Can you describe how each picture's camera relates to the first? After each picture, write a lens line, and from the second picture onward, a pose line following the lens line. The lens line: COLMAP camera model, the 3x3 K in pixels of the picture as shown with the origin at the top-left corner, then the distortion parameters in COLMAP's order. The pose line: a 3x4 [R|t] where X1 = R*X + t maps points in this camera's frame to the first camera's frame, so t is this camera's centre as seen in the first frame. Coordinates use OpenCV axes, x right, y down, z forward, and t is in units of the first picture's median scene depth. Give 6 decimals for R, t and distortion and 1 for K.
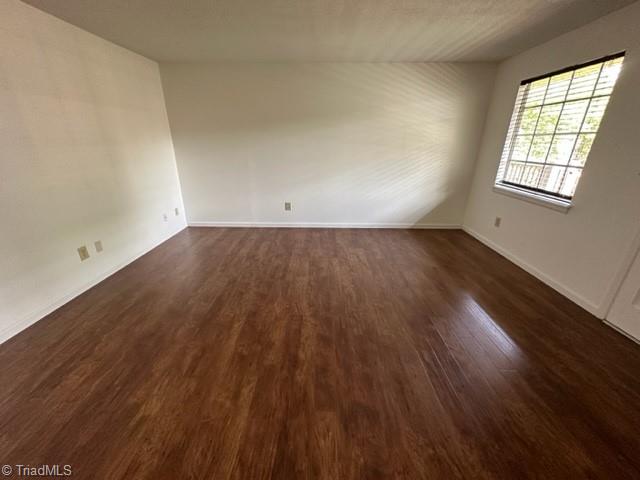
lens RADIAL K [[254.7, 0, 320.0], [0, 254.7, 240.0], [0, 0, 1]] dist [0.001459, 0.000028]
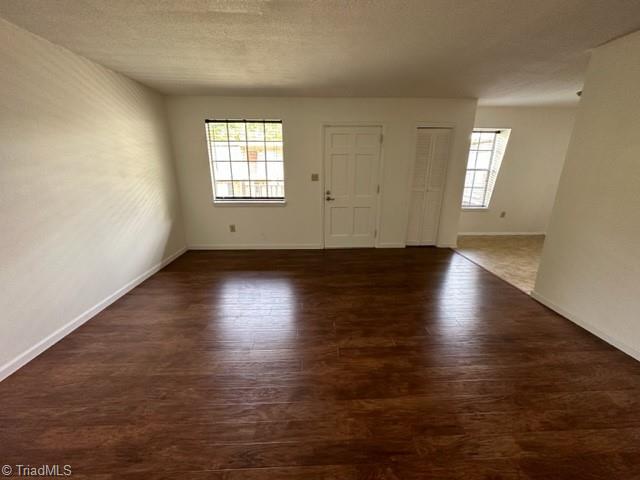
lens RADIAL K [[254.7, 0, 320.0], [0, 254.7, 240.0], [0, 0, 1]] dist [0.001459, 0.000028]
pose [[-0.055506, -0.285788, 0.956684, -0.848356], [0.361897, 0.887249, 0.286043, -0.350348], [-0.930564, 0.362098, 0.054178, 0.865066]]
